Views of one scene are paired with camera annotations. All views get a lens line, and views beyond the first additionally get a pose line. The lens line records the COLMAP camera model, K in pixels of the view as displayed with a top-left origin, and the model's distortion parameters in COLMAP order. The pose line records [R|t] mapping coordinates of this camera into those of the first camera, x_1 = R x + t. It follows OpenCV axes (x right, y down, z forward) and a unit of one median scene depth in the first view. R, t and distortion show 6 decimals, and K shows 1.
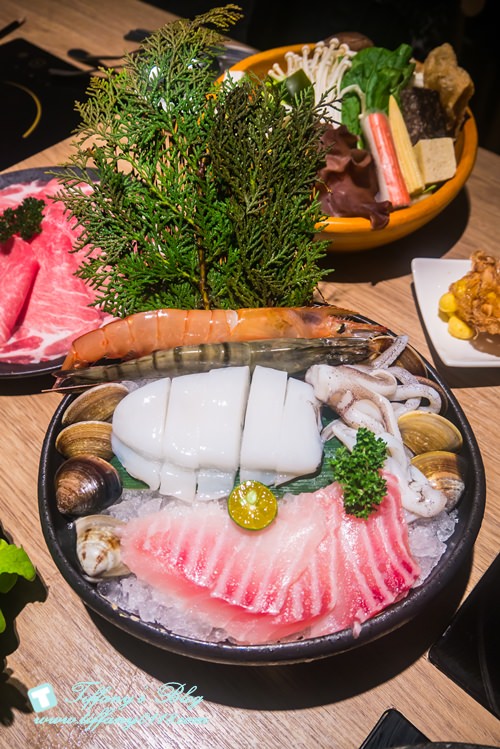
lens RADIAL K [[646.1, 0, 249.3], [0, 646.1, 373.6], [0, 0, 1]] dist [-0.051217, 0.045552]
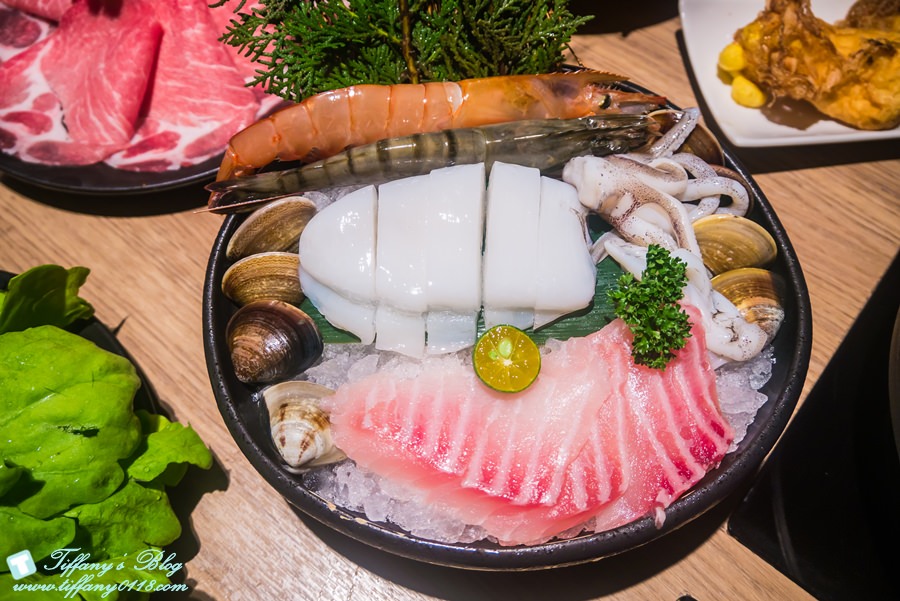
lens RADIAL K [[776.4, 0, 446.2], [0, 776.4, 304.0], [0, 0, 1]] dist [-0.051217, 0.045552]
pose [[0.998164, -0.054390, 0.026634, -0.072653], [0.048330, 0.980420, 0.190894, -0.023766], [-0.036496, -0.189257, 0.981249, 0.134020]]
